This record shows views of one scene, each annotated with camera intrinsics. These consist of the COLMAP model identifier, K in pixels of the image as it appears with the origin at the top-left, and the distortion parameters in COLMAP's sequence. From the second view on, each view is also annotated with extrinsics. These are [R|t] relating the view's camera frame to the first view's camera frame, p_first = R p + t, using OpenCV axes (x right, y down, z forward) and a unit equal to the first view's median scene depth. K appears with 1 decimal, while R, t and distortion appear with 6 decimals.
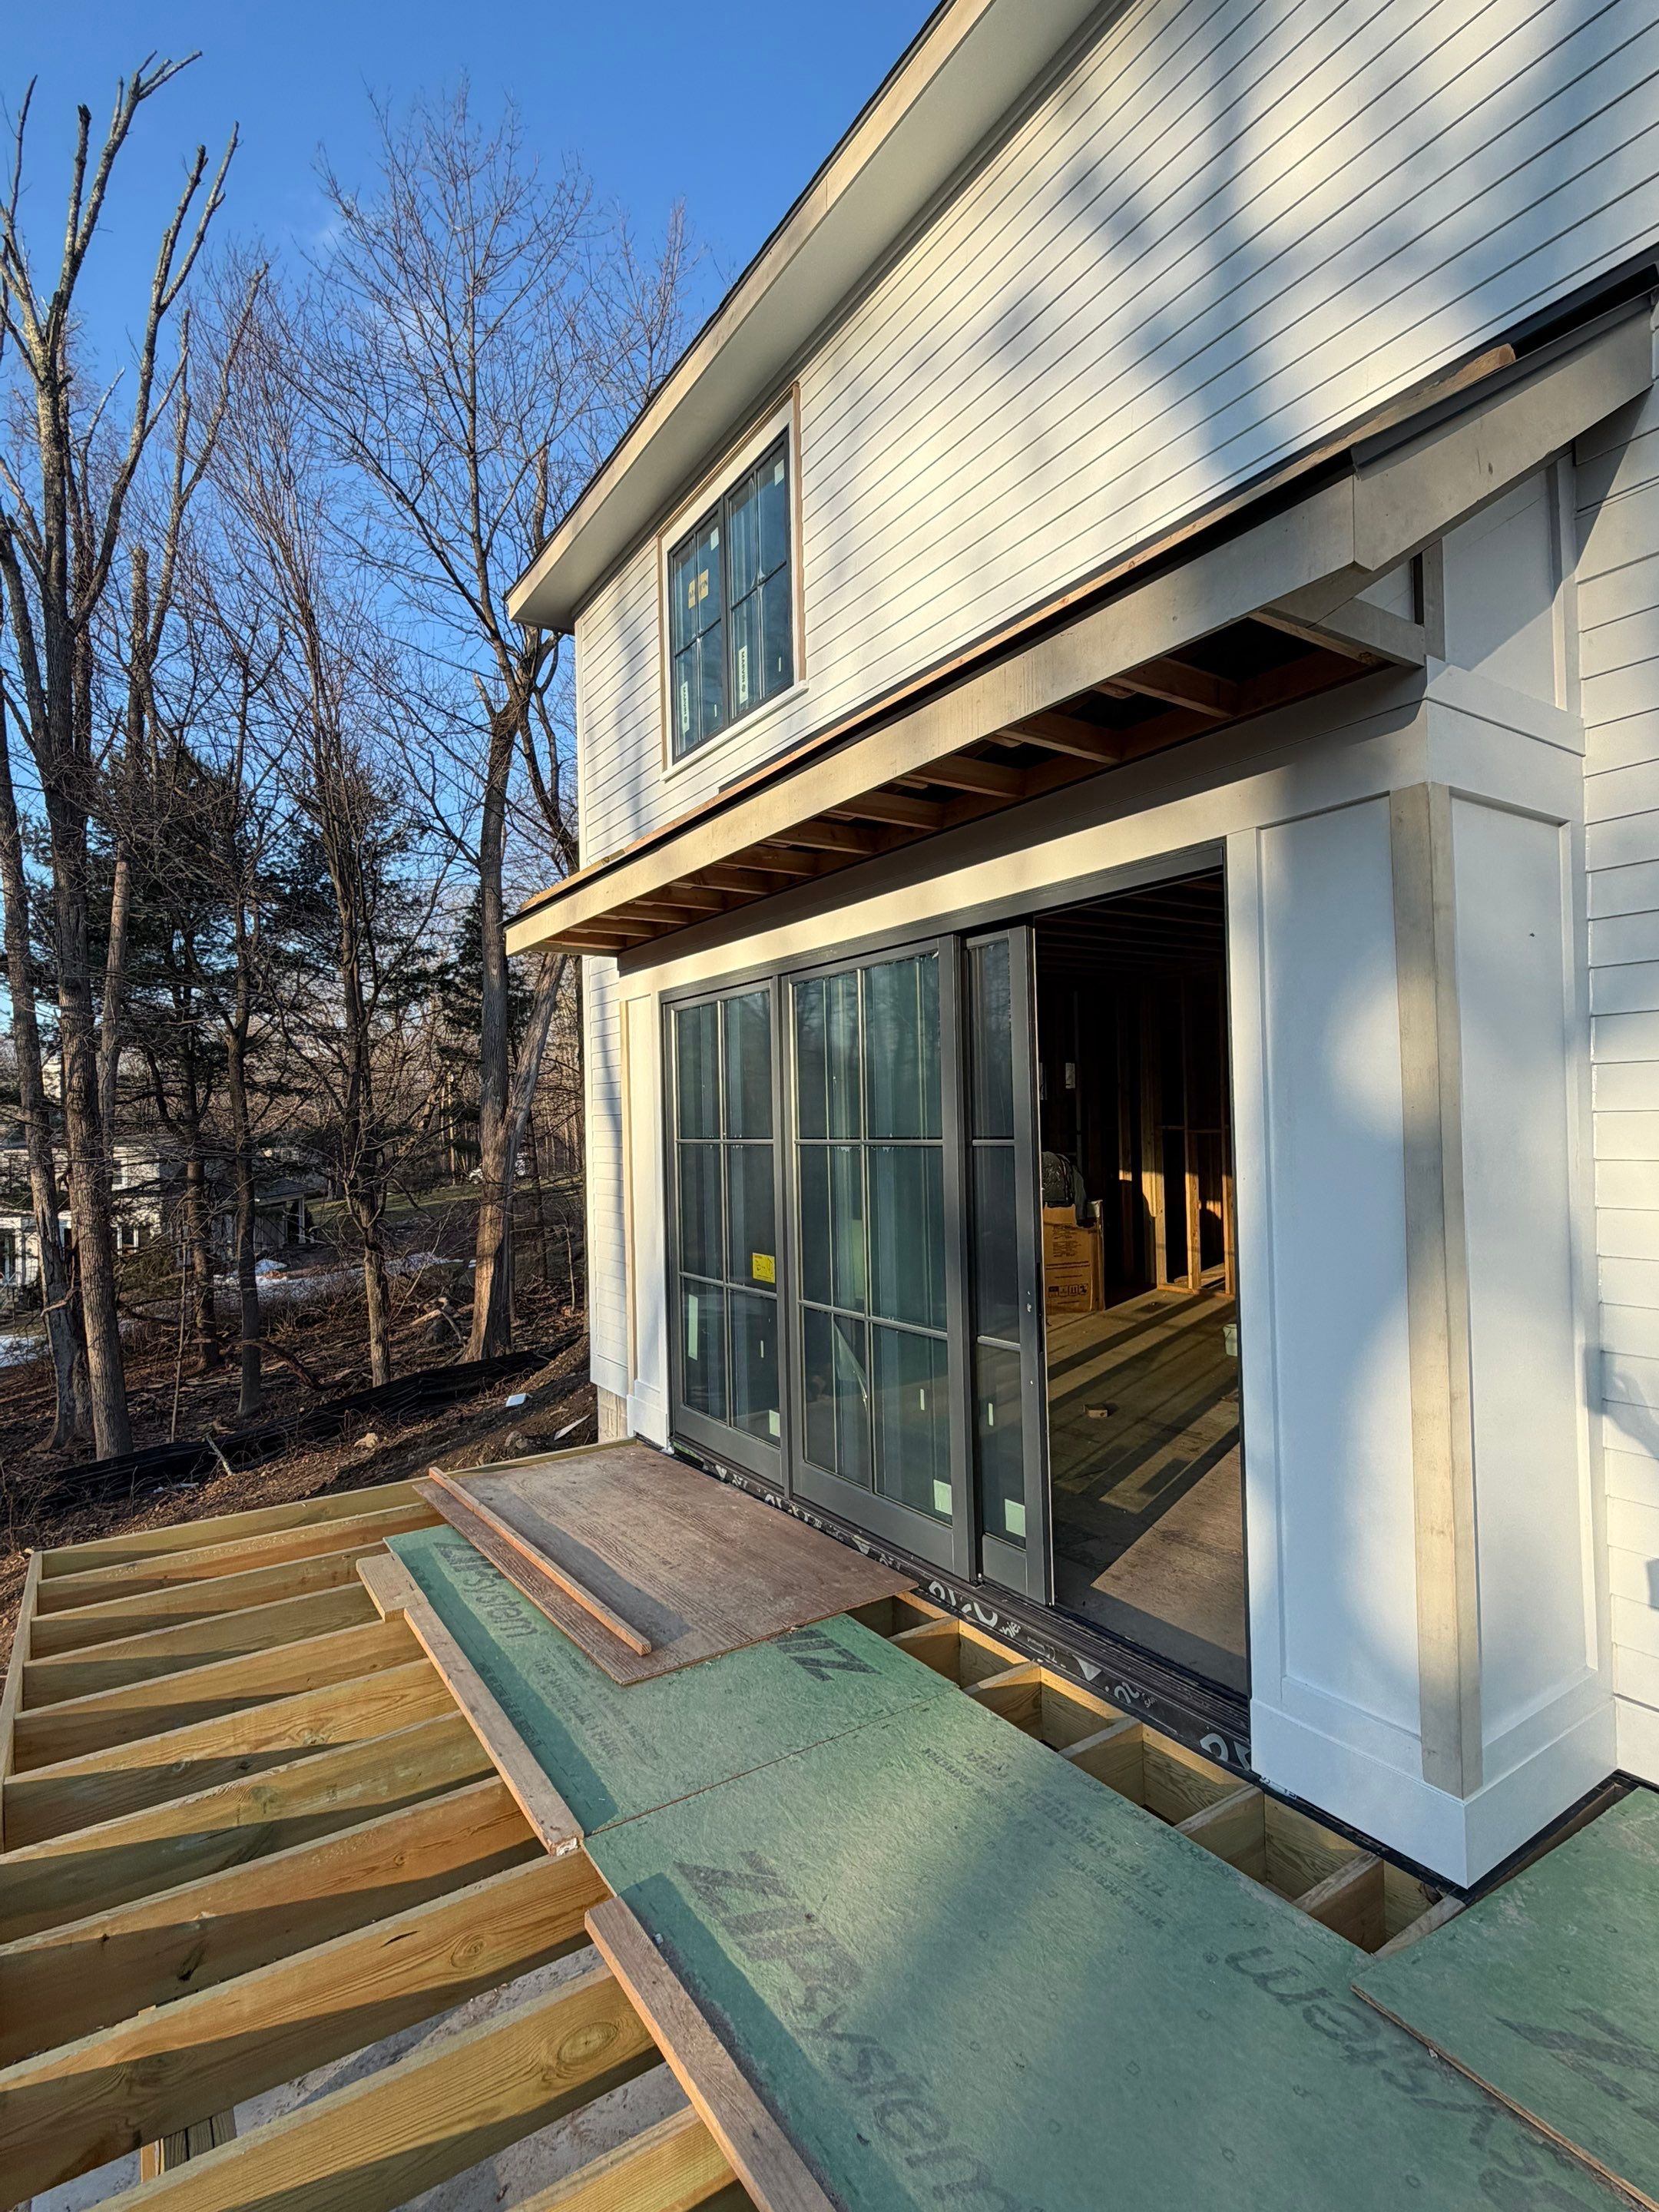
lens RADIAL K [[1090.2, 0, 826.7], [0, 1090.2, 1116.1], [0, 0, 1]] dist [-0.001285, -0.000065]
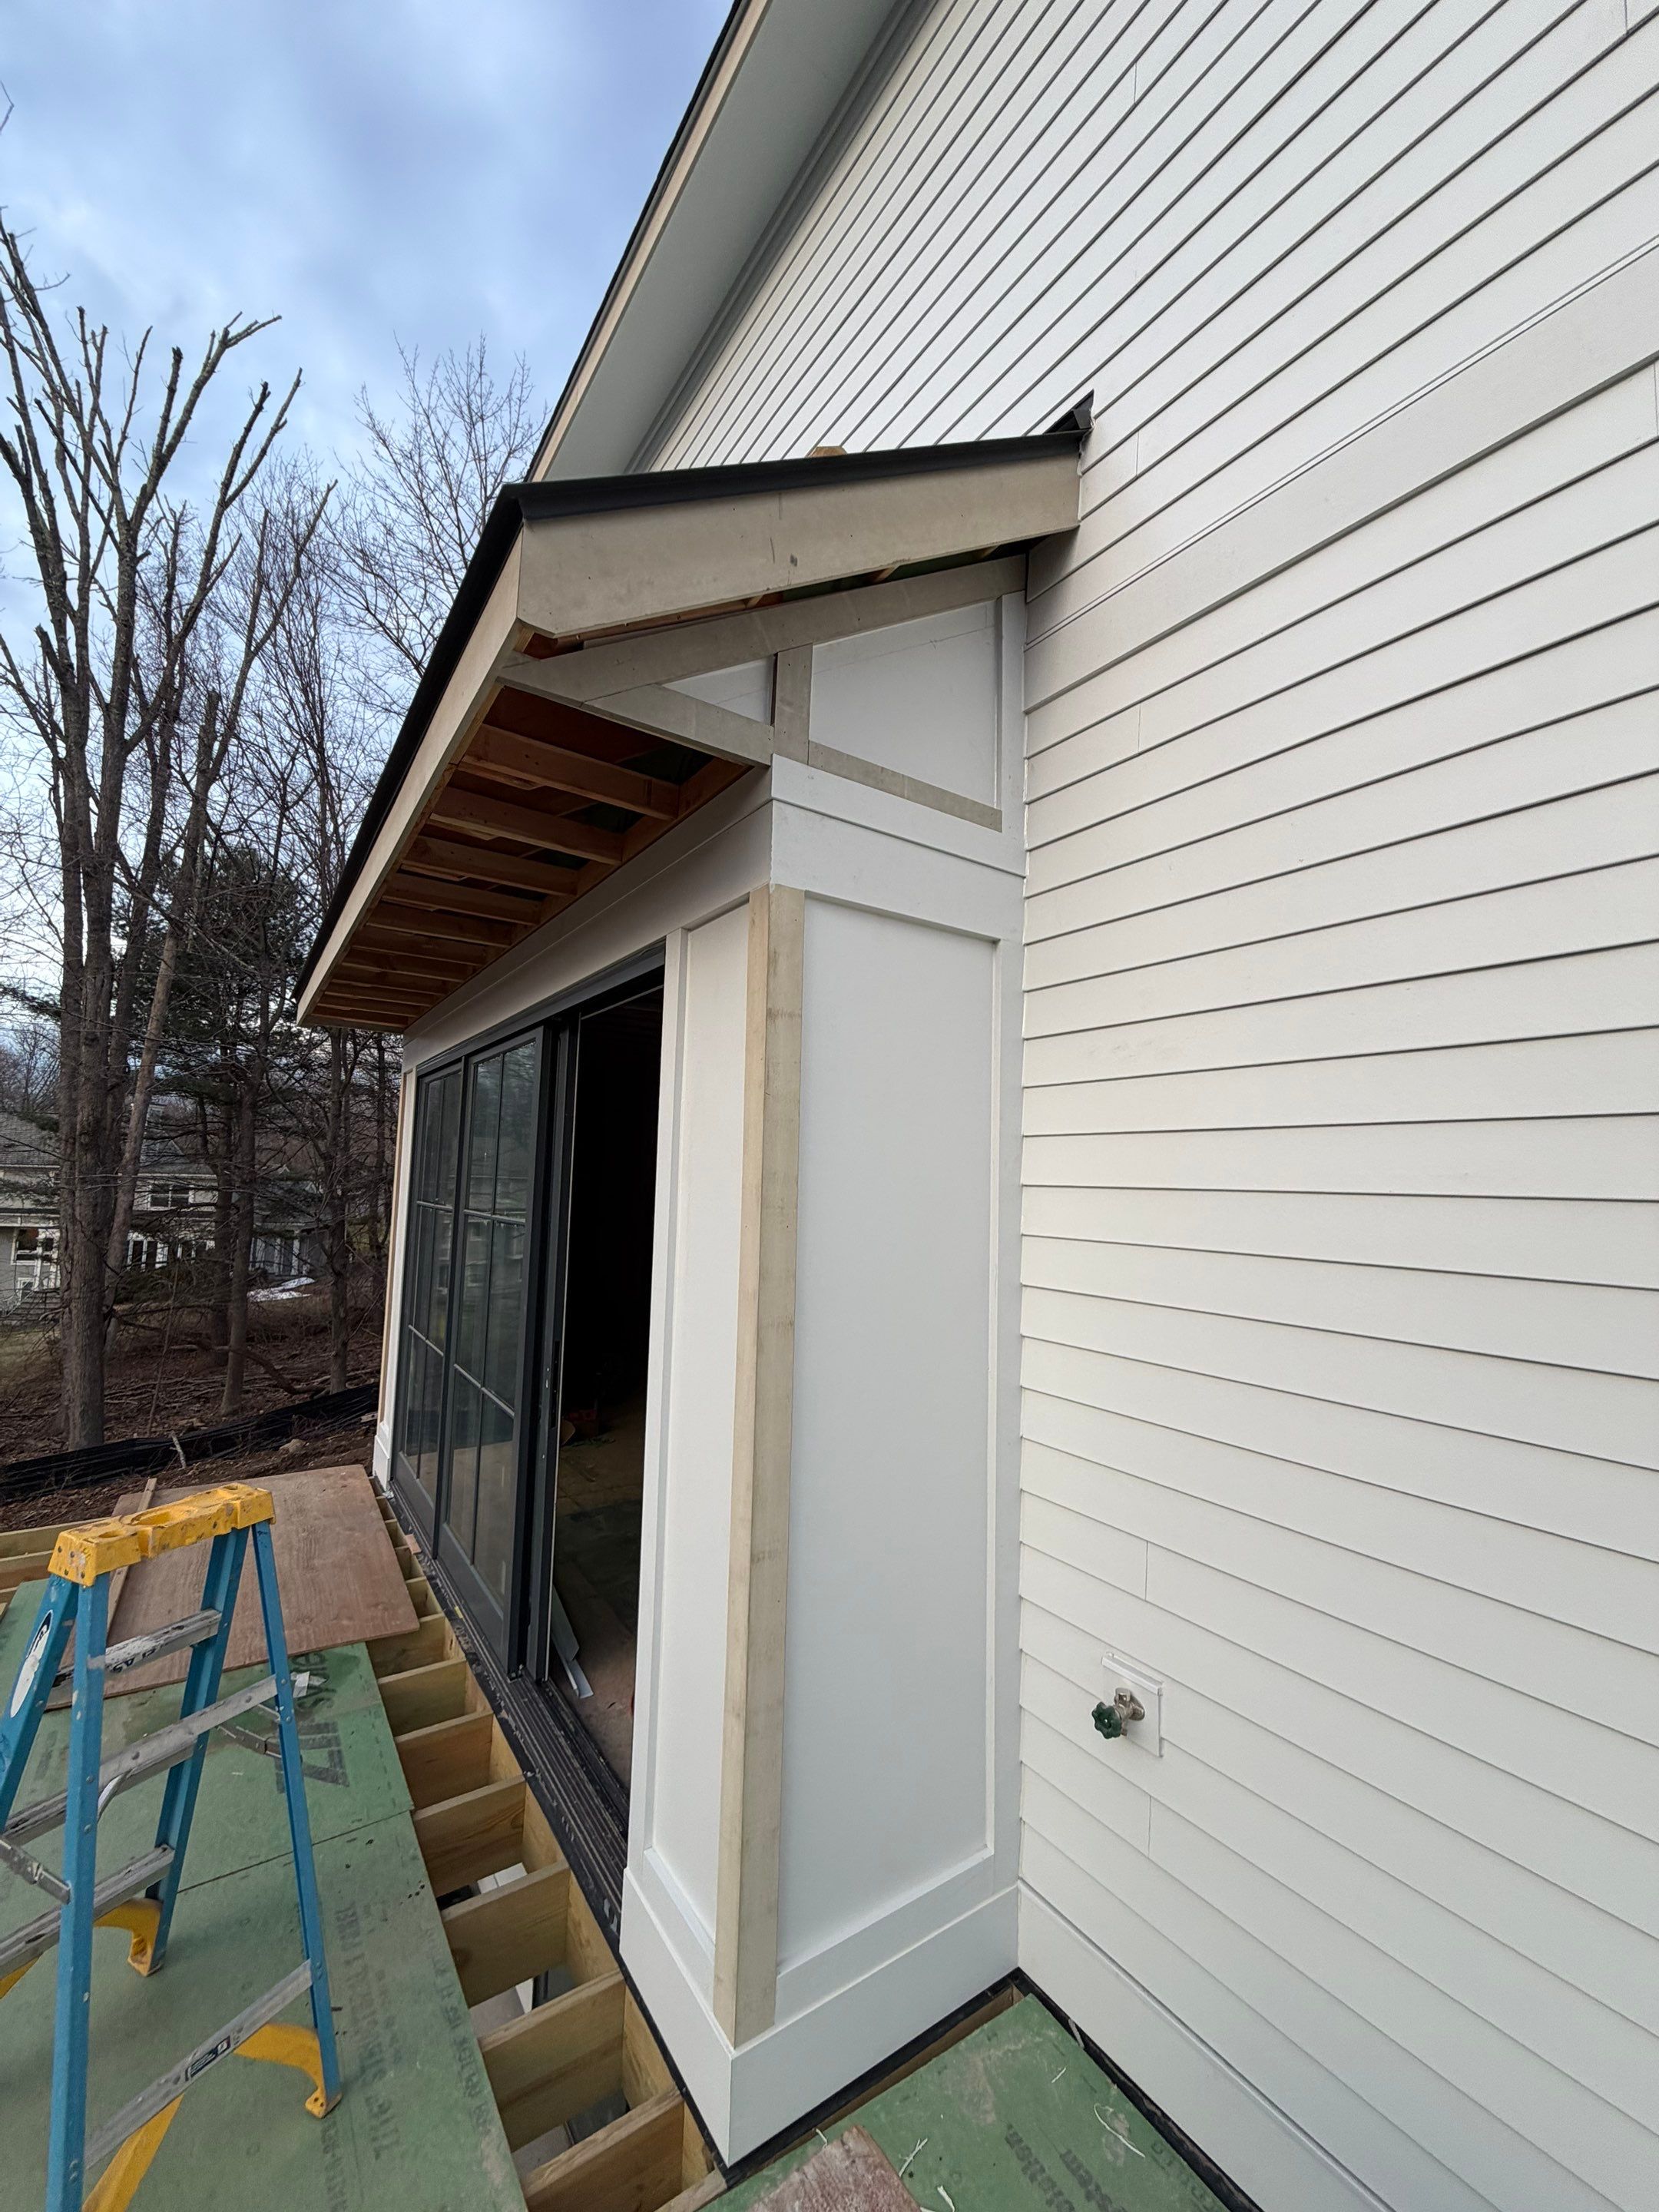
lens RADIAL K [[877.6, 0, 829.5], [0, 877.6, 1106.0], [0, 0, 1]] dist [0.000310, -0.000642]
pose [[0.998510, 0.051204, 0.018864, 0.286047], [-0.049514, 0.995465, -0.081222, -0.025904], [-0.022938, 0.080167, 0.996517, 0.120421]]
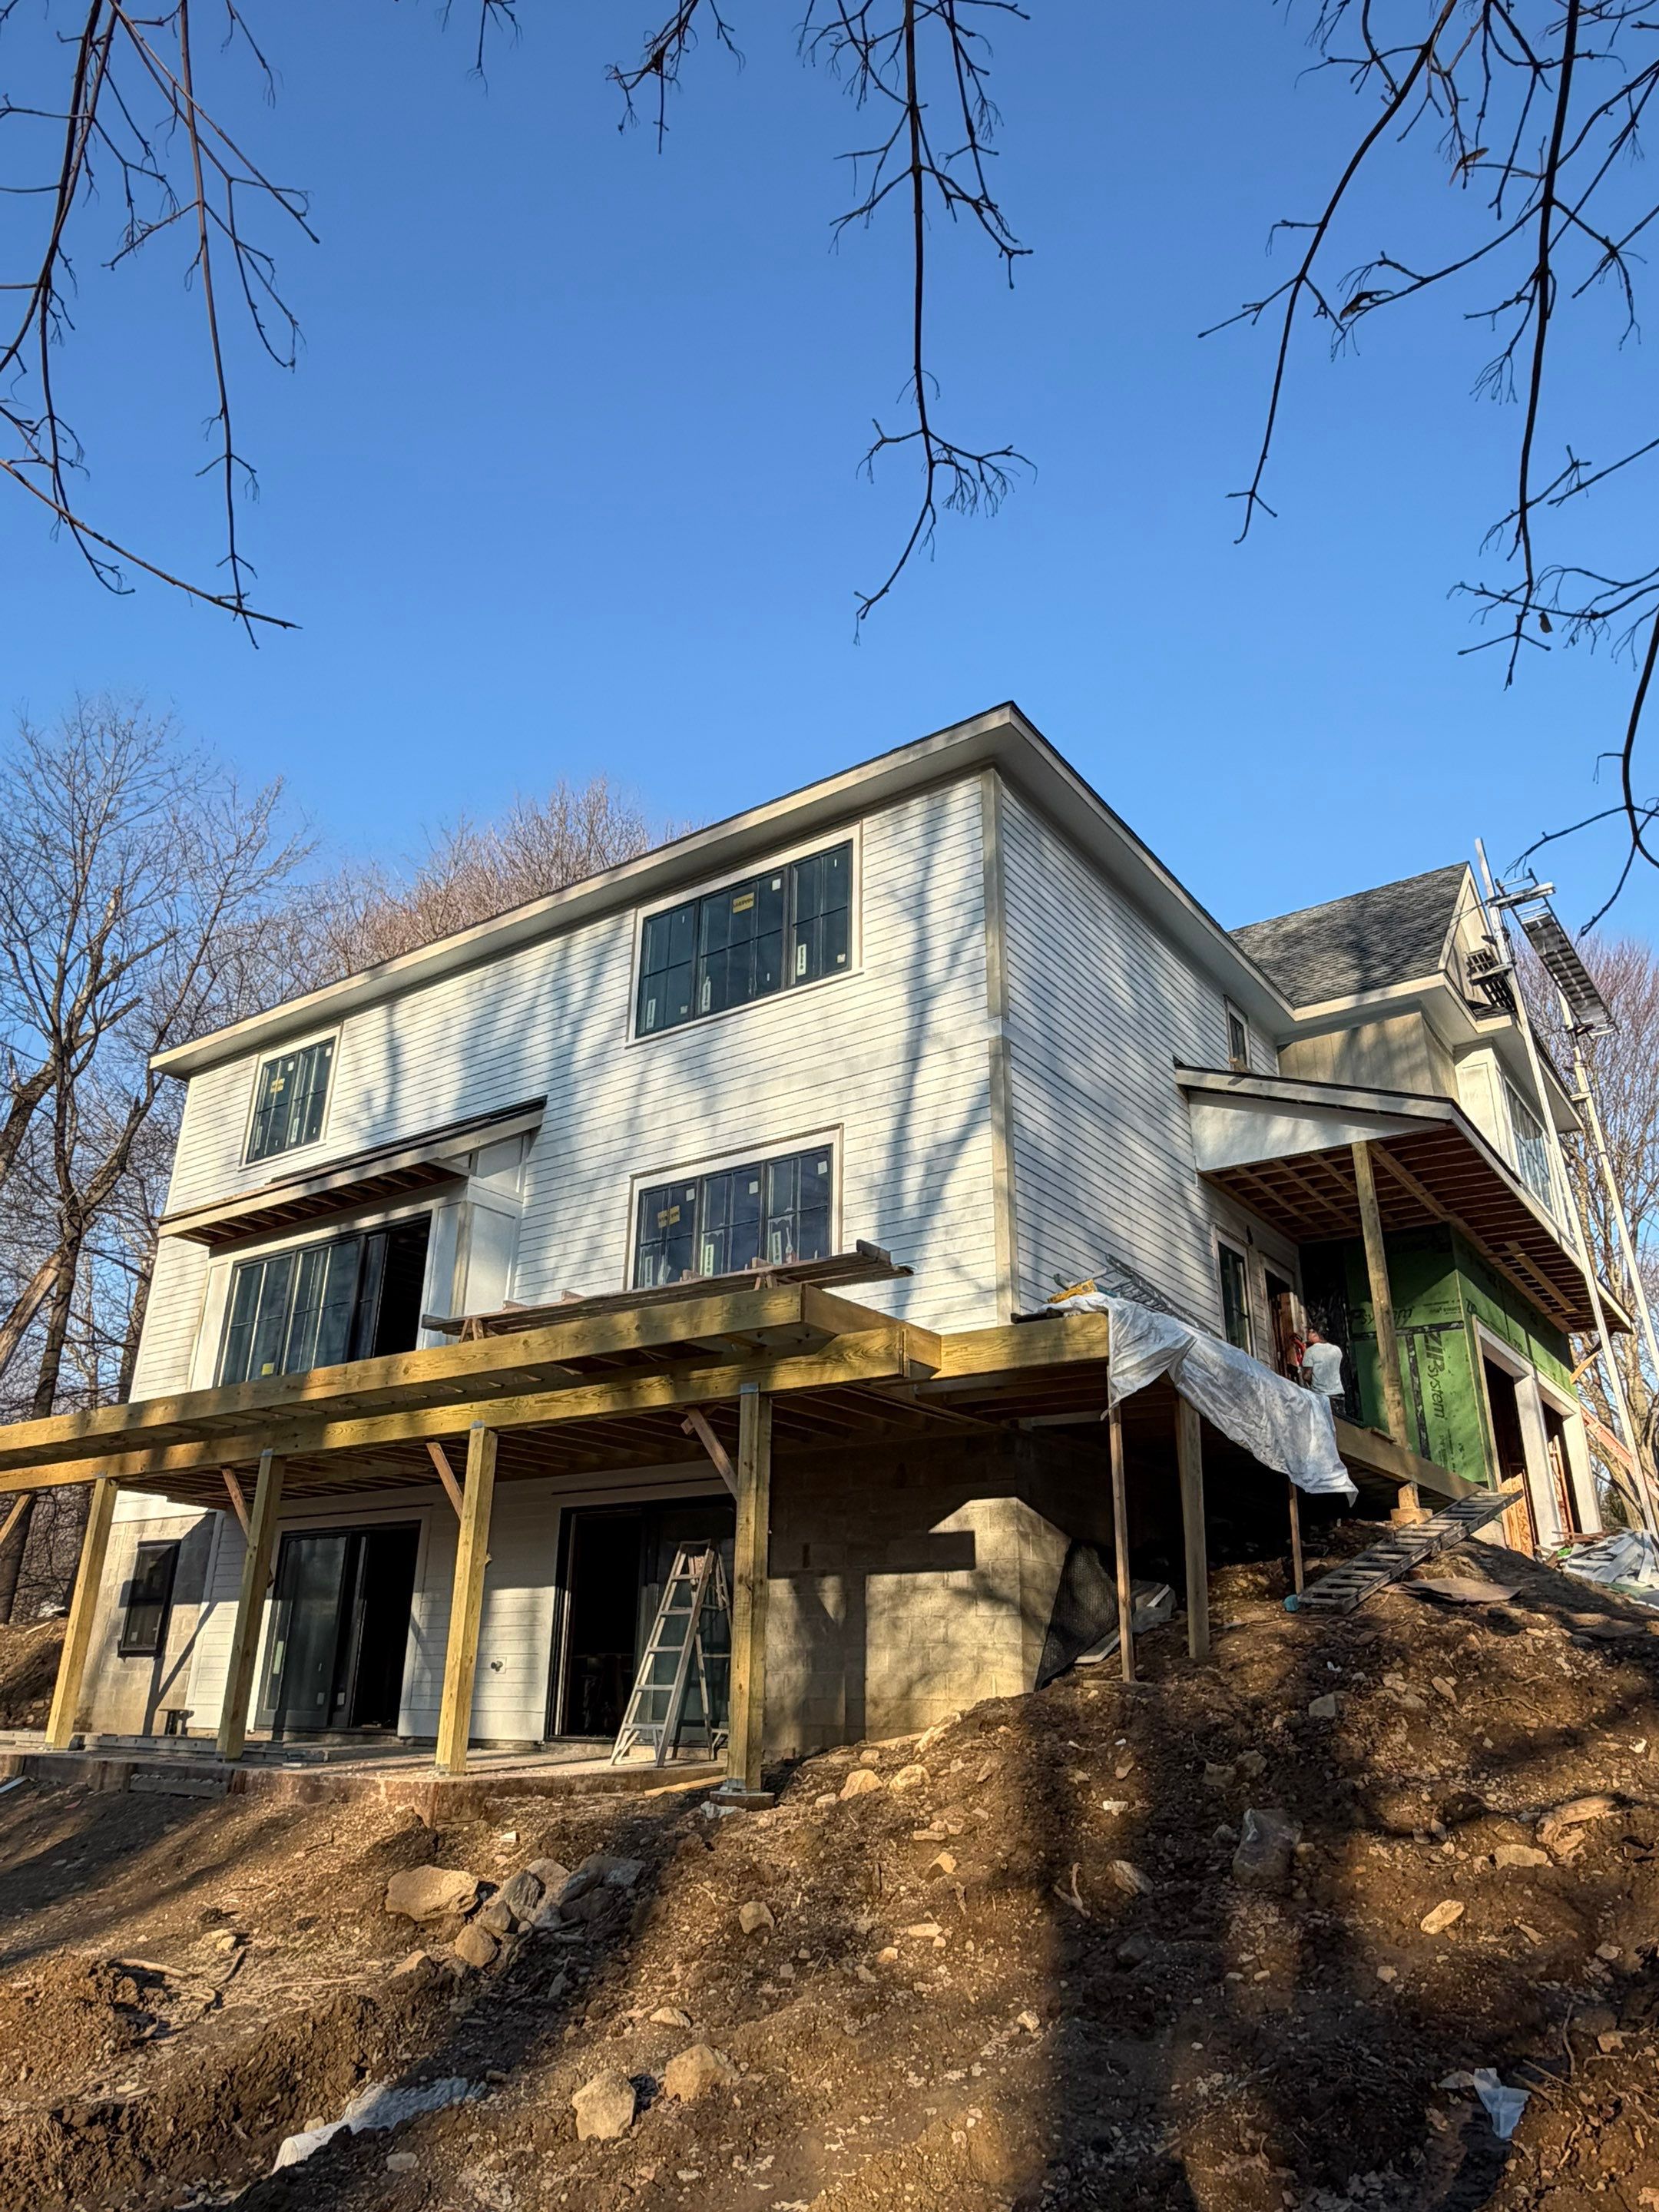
lens RADIAL K [[1518.9, 0, 829.5], [0, 1518.9, 1106.0], [0, 0, 1]] dist [0.038556, -0.076893]
pose [[0.933270, 0.178305, 0.311794, -0.044540], [-0.047490, 0.921715, -0.384949, 0.778263], [-0.356023, 0.344454, 0.868676, -2.370692]]
